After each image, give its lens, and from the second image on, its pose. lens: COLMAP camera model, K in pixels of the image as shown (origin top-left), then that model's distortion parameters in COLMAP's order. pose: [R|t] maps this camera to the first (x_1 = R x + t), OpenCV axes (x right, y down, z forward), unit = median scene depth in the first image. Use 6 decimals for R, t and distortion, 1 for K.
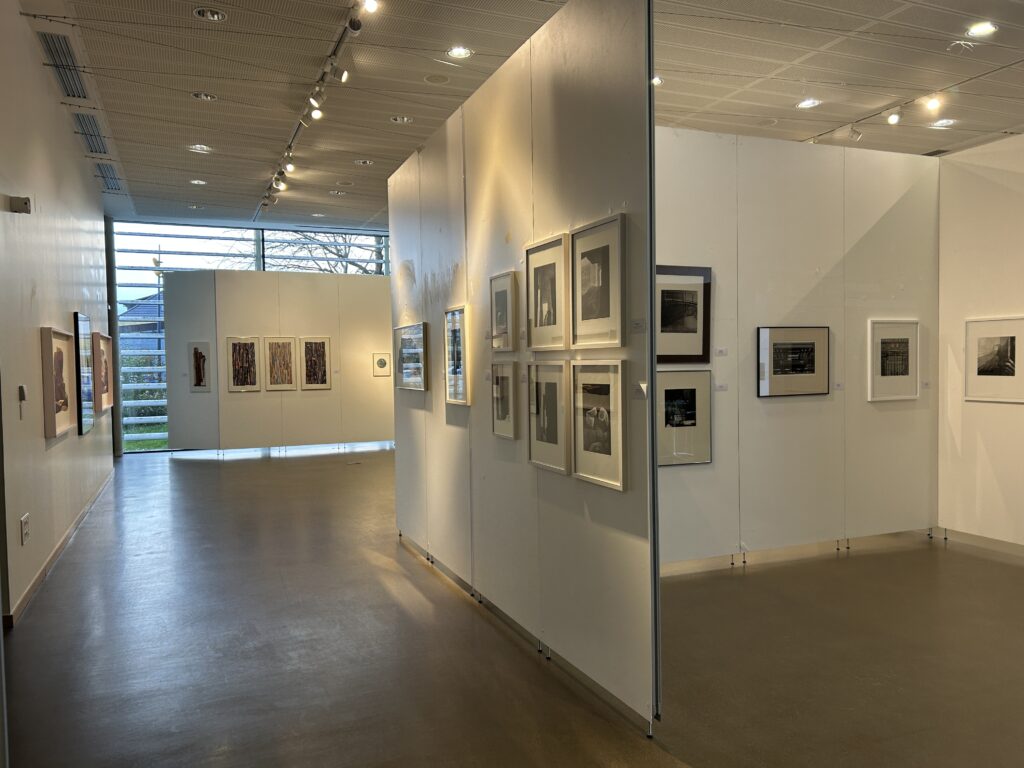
lens RADIAL K [[768.3, 0, 506.0], [0, 768.3, 380.5], [0, 0, 1]] dist [0.062637, -0.059663]
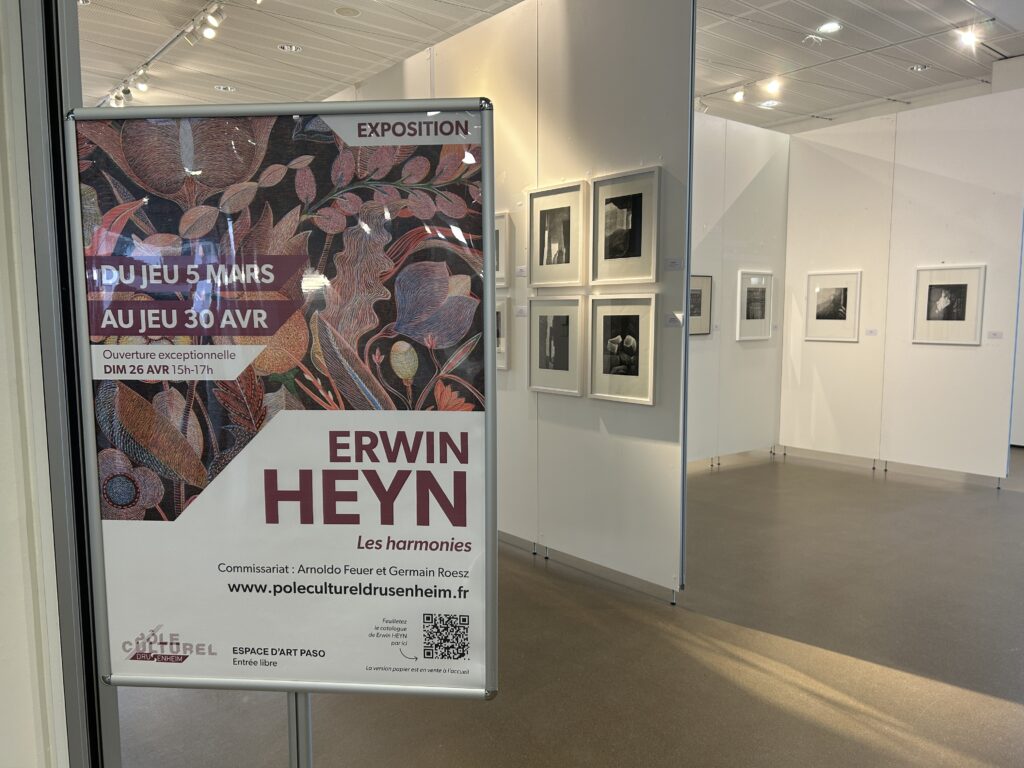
lens RADIAL K [[768.3, 0, 513.3], [0, 768.3, 382.4], [0, 0, 1]] dist [0.062637, -0.059663]
pose [[0.959909, -0.012088, 0.280050, -0.319669], [-0.006014, 0.997952, 0.063691, 0.028707], [-0.280246, -0.062822, 0.957870, -0.058215]]
